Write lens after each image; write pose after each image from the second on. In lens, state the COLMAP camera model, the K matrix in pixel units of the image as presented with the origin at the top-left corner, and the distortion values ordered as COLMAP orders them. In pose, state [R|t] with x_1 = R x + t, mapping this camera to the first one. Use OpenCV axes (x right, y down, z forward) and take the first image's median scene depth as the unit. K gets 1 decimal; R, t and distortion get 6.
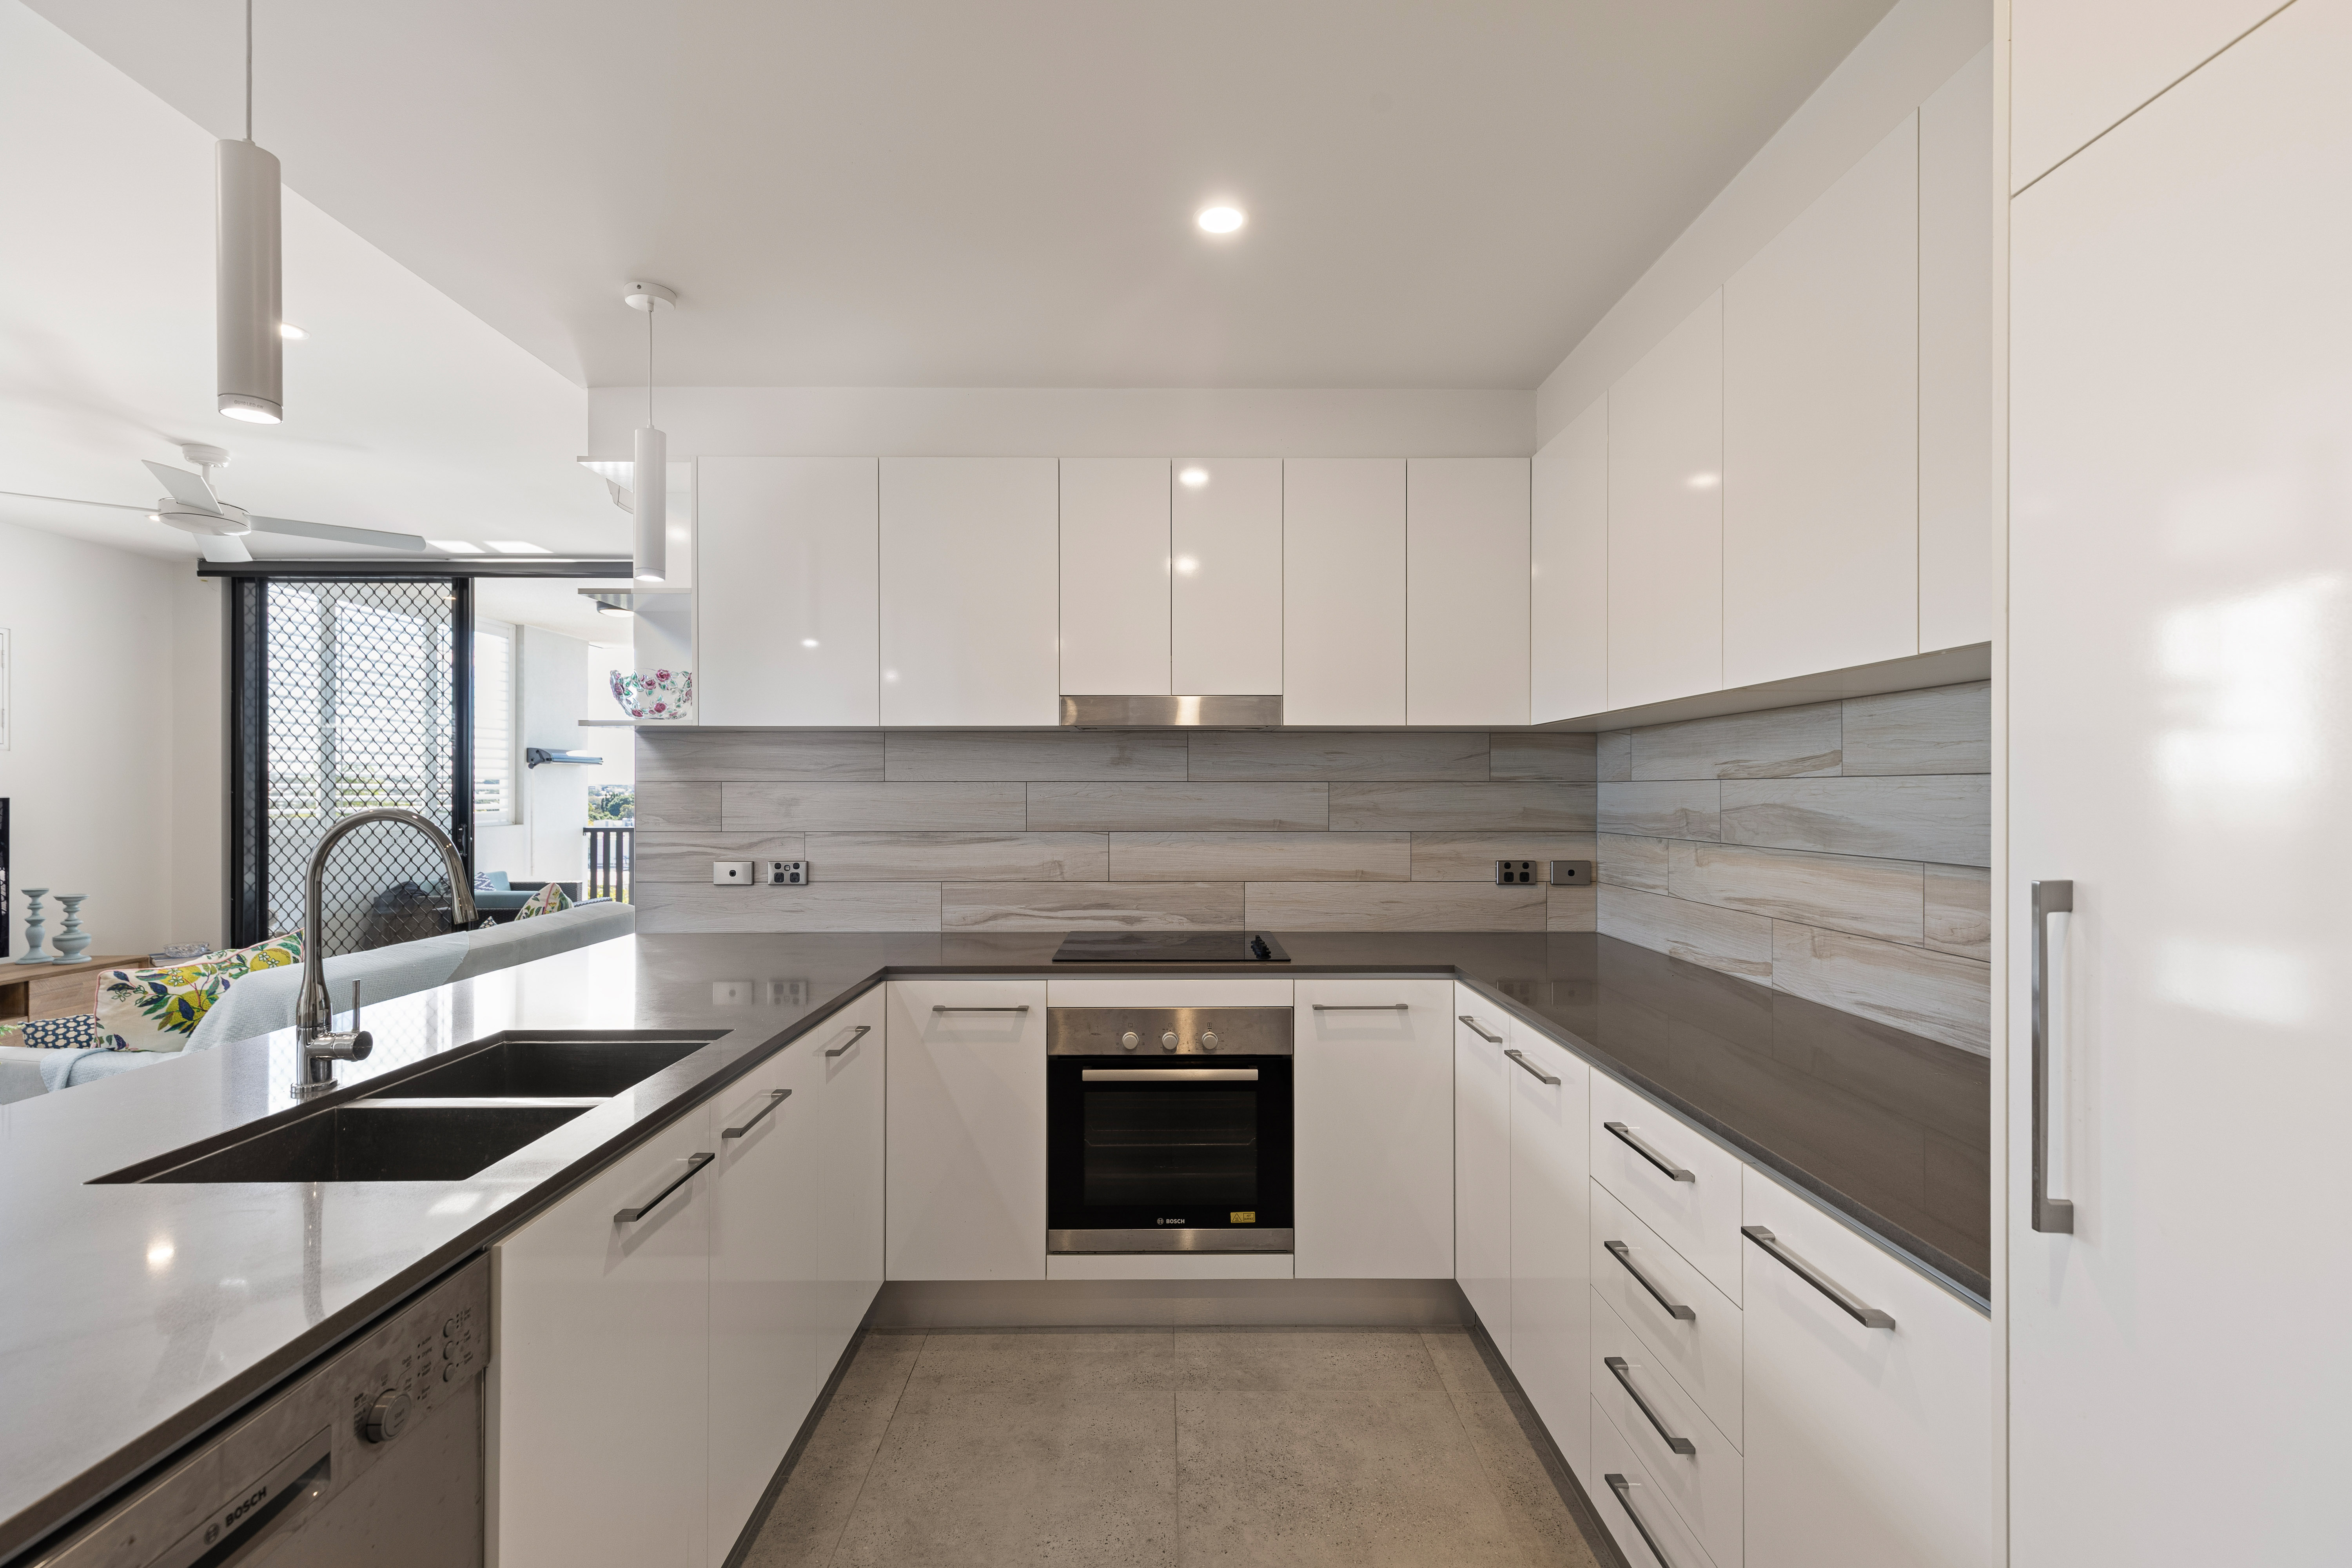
lens RADIAL K [[1055.3, 0, 1177.8], [0, 1055.3, 786.7], [0, 0, 1]] dist [0.003400, 0.000247]
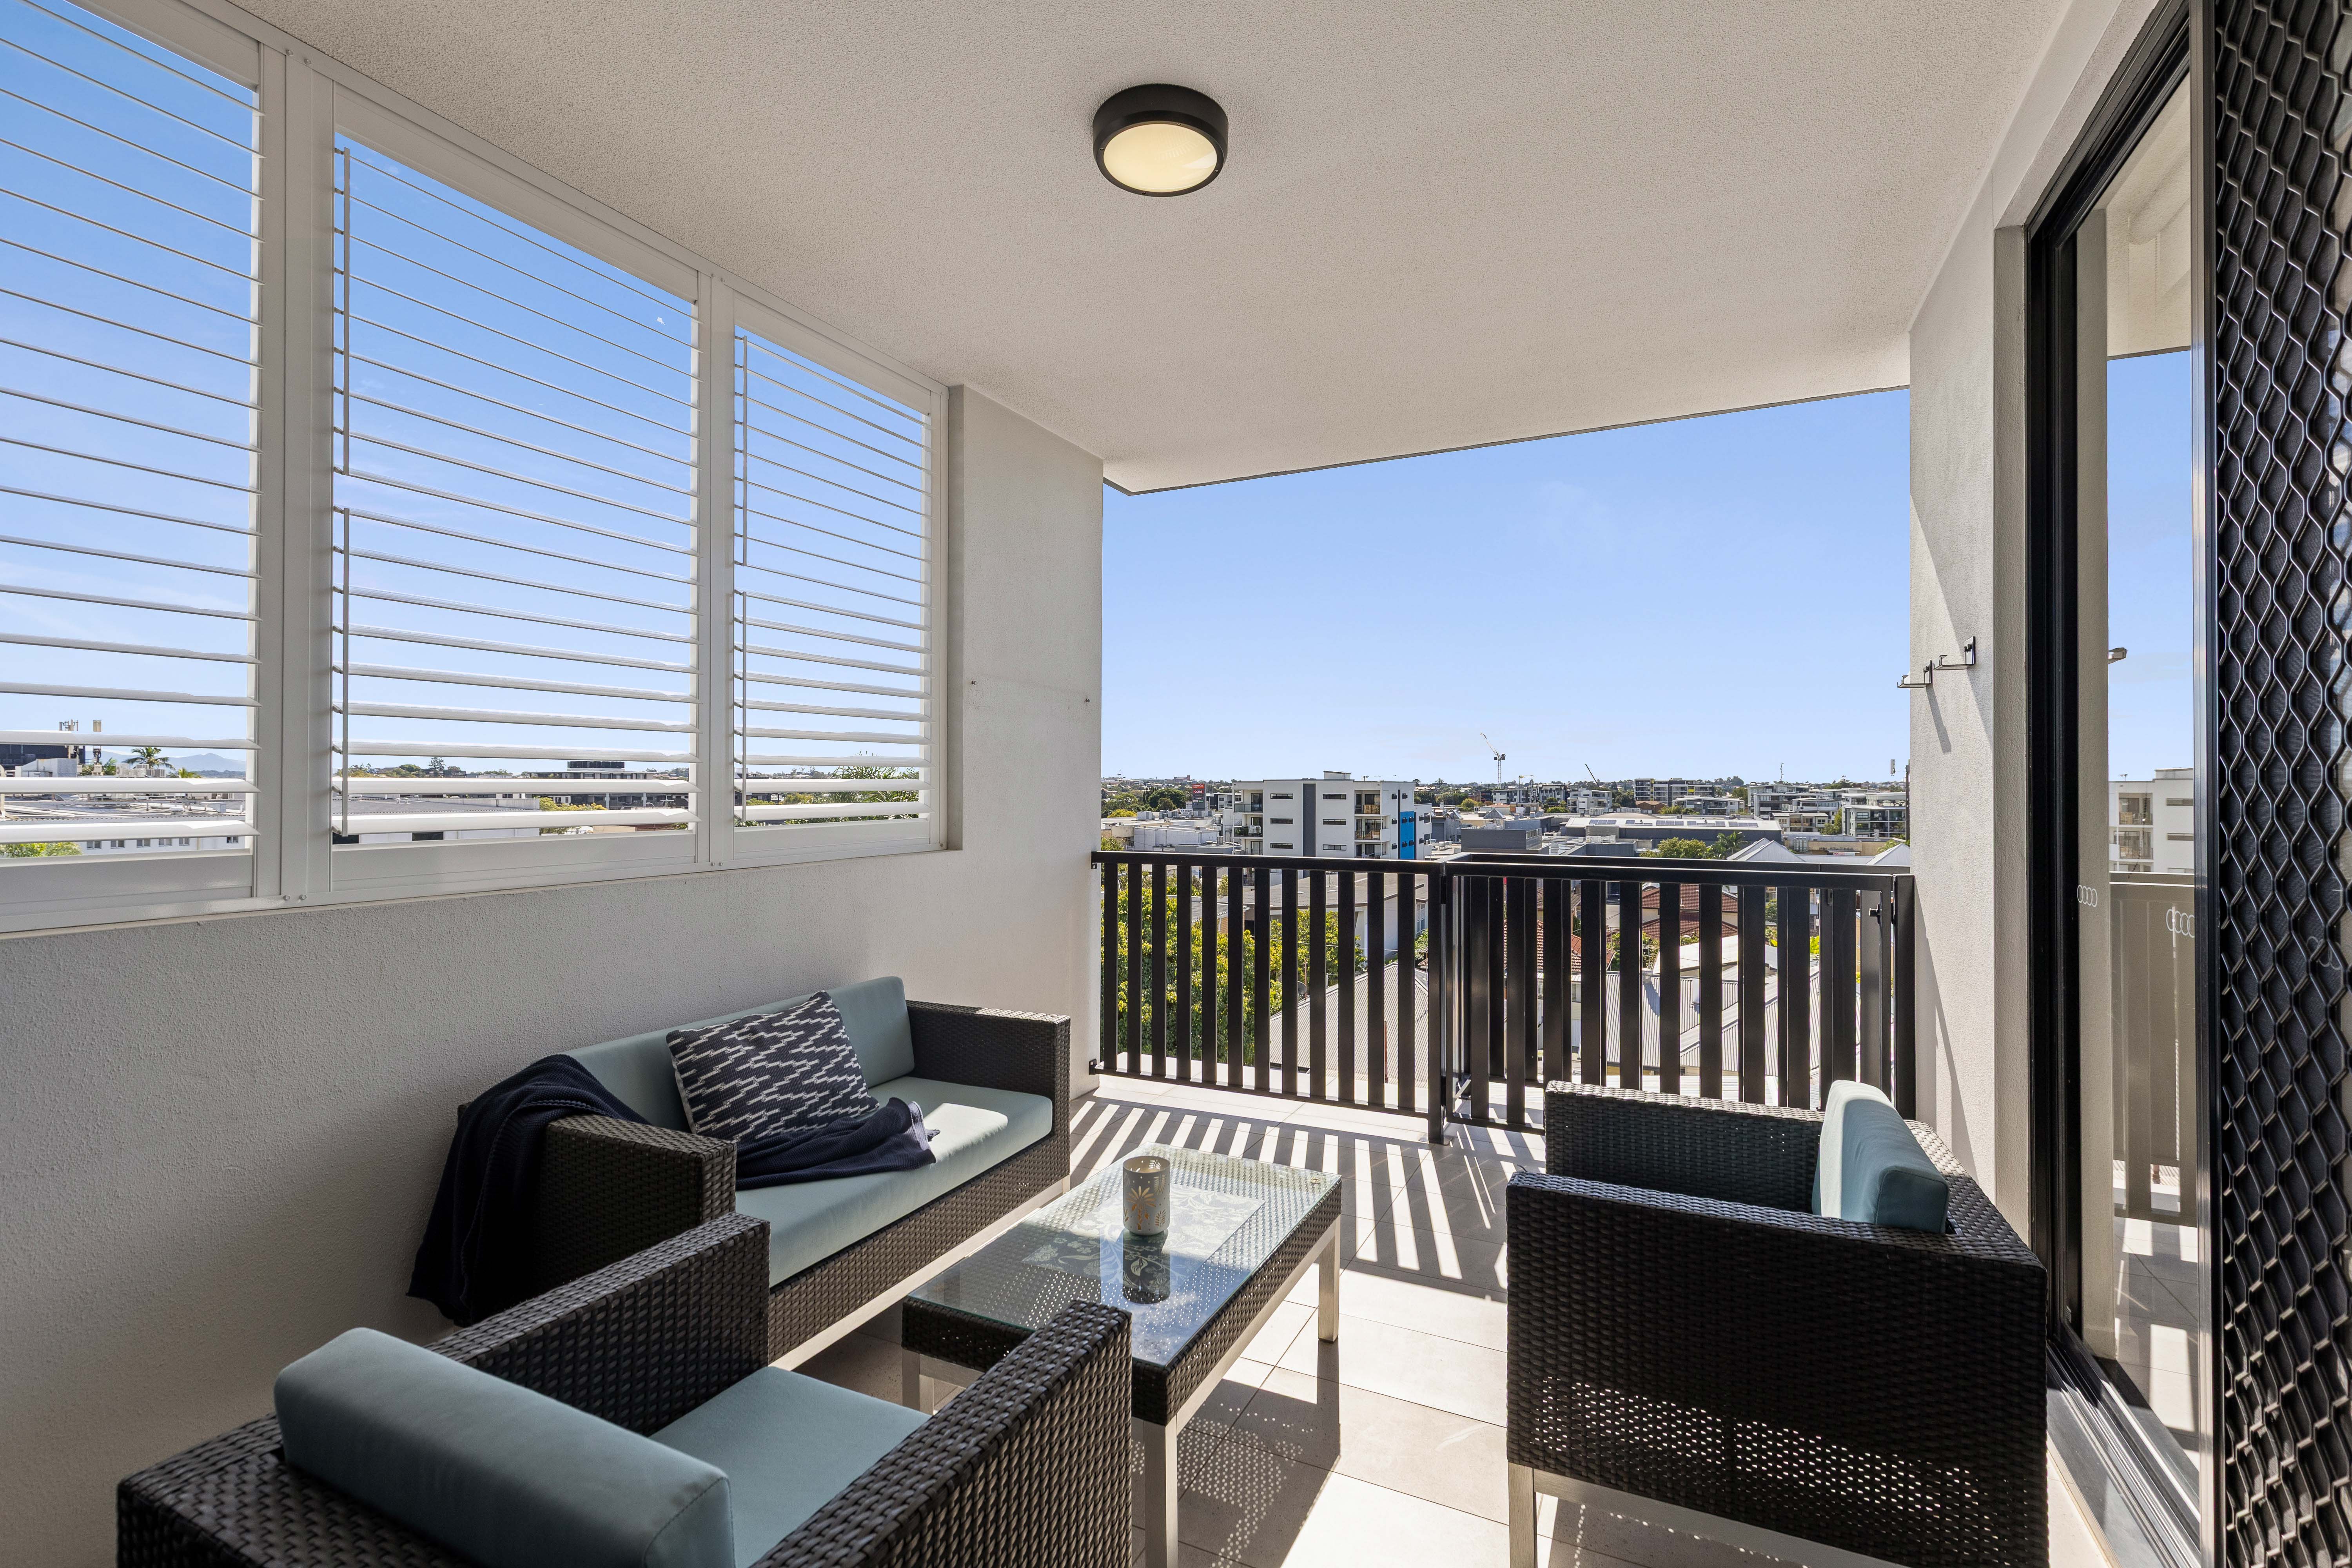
lens RADIAL K [[1055.3, 0, 1177.8], [0, 1055.3, 786.7], [0, 0, 1]] dist [0.003400, 0.000247]
pose [[0.893298, 0.001479, -0.449463, -0.370734], [-0.000191, 0.999996, 0.002910, 0.009189], [0.449465, -0.002514, 0.893294, 0.698230]]
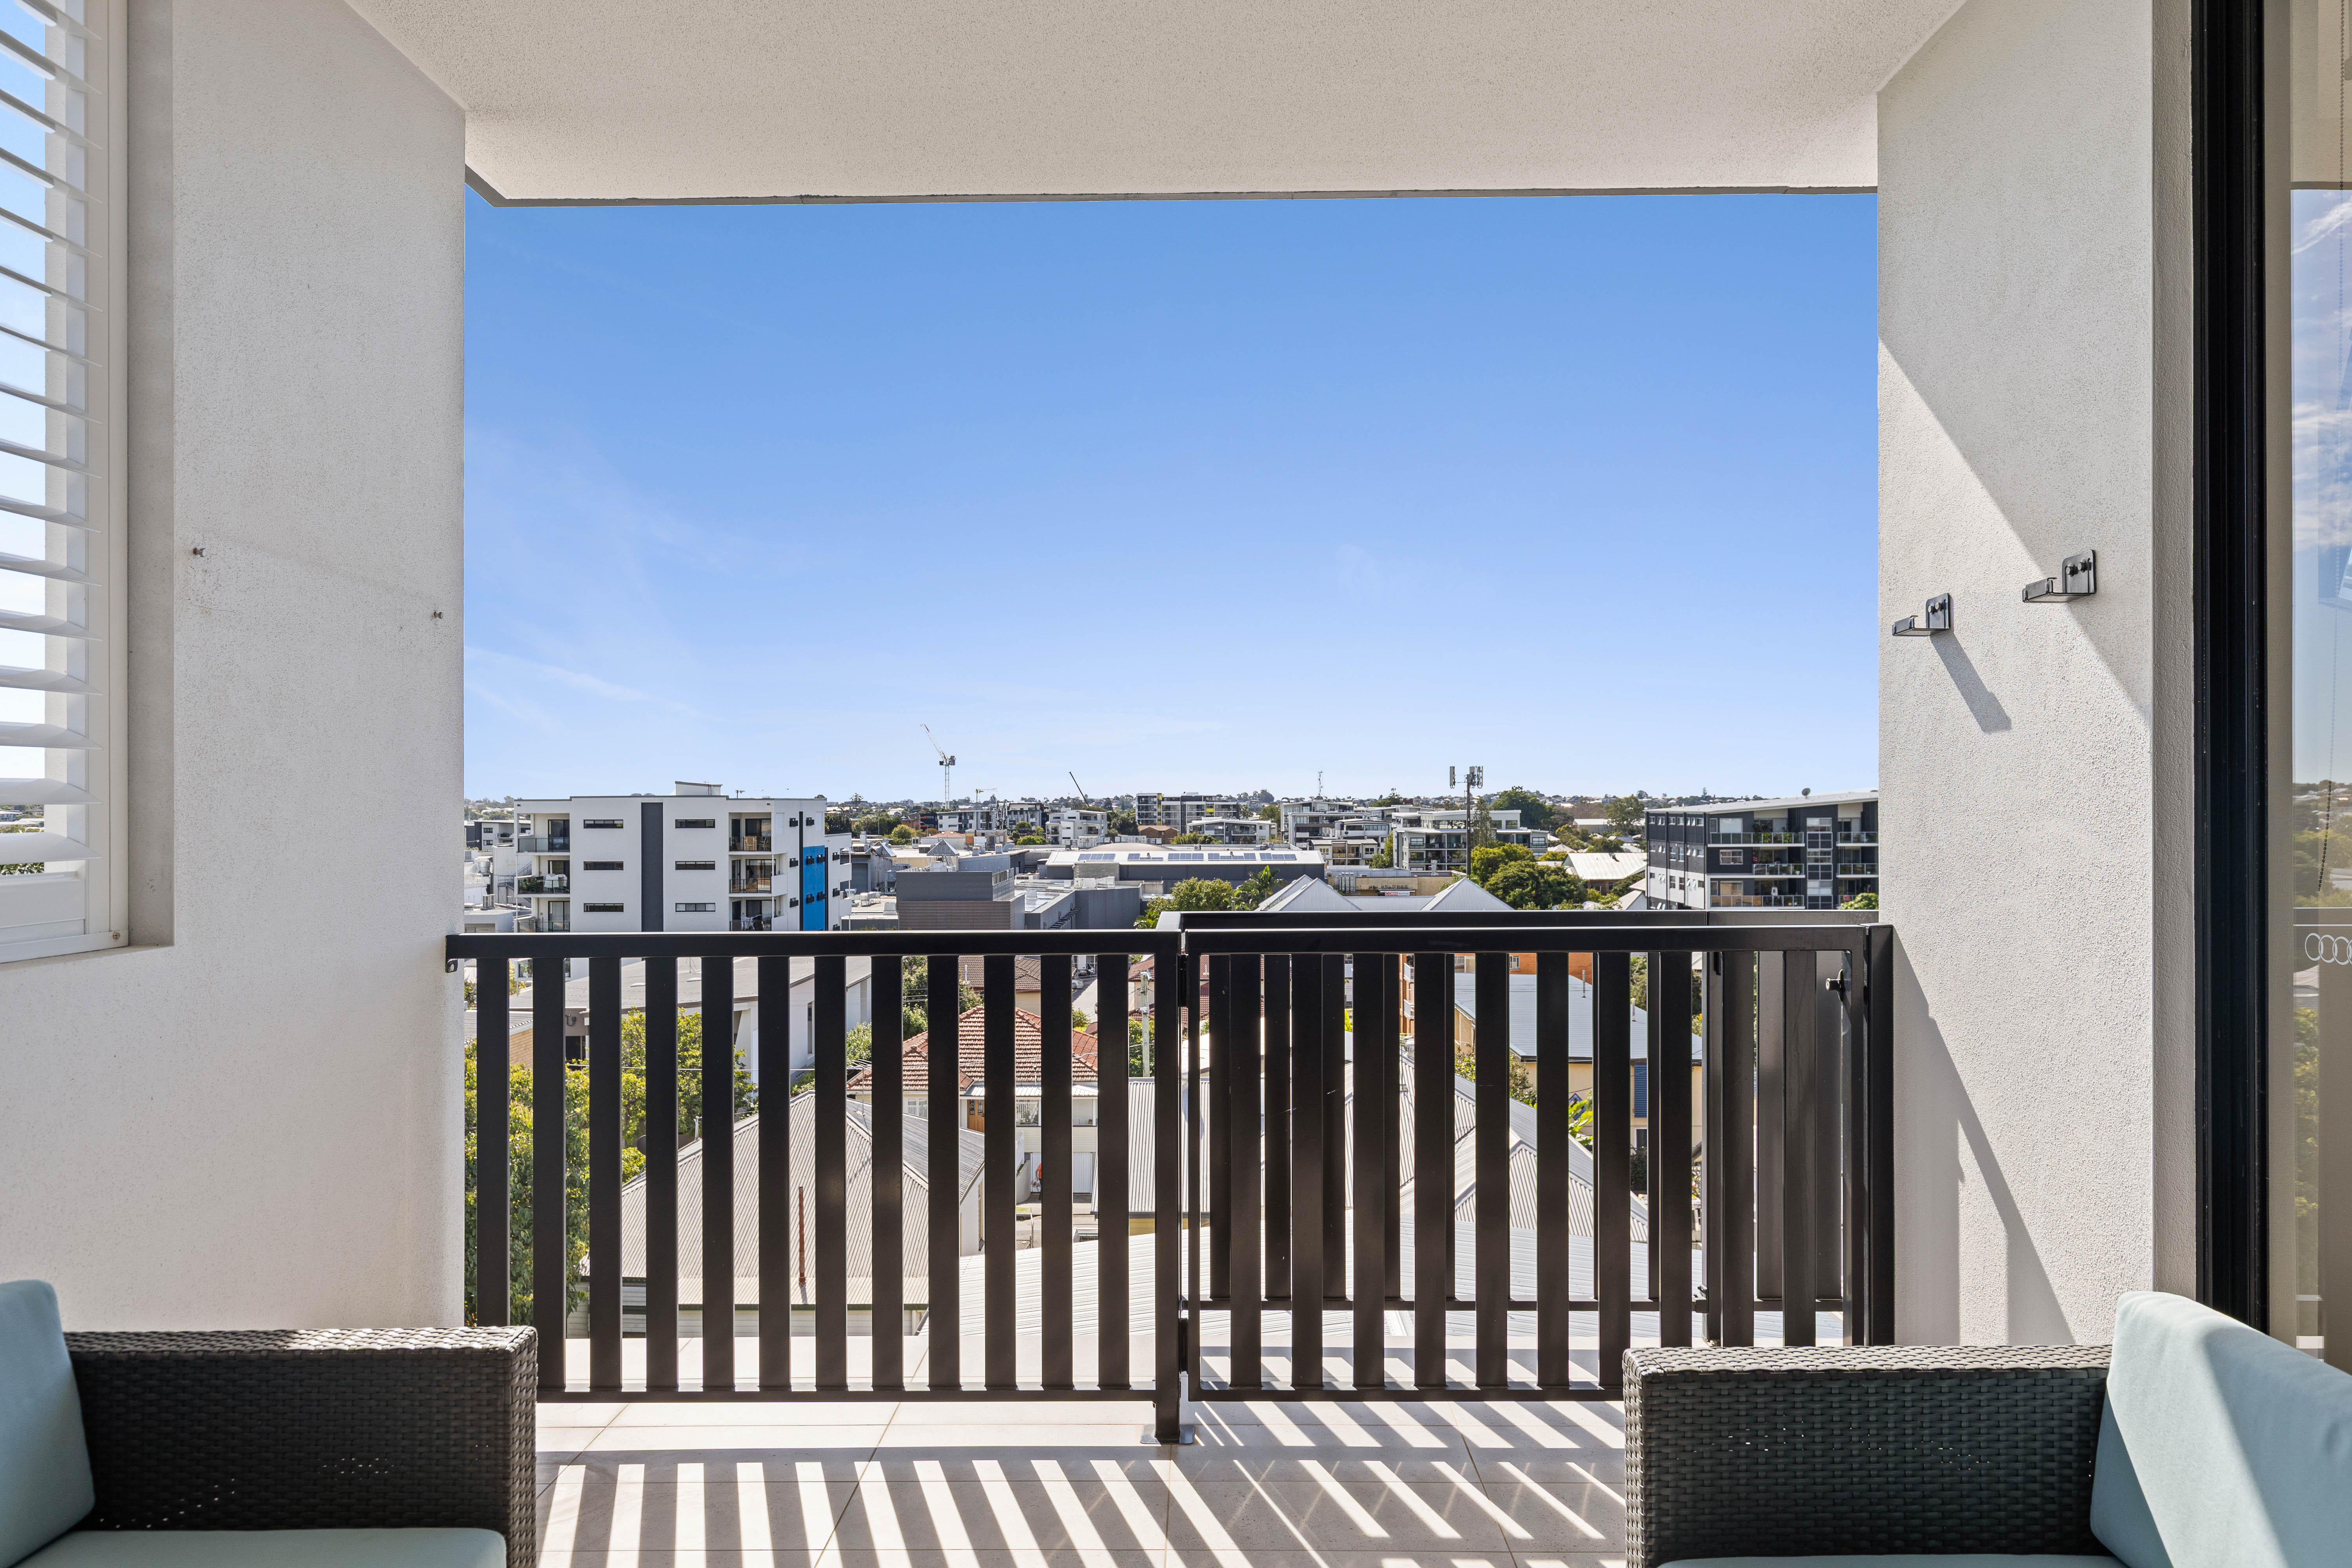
lens RADIAL K [[1667.7, 0, 1190.0], [0, 1667.7, 801.2], [0, 0, 1]] dist [0.001906, 0.002022]
pose [[0.999674, -0.005065, -0.025015, -0.465381], [0.005079, 0.999987, 0.000505, 0.012414], [0.025012, -0.000632, 0.999687, 0.763678]]
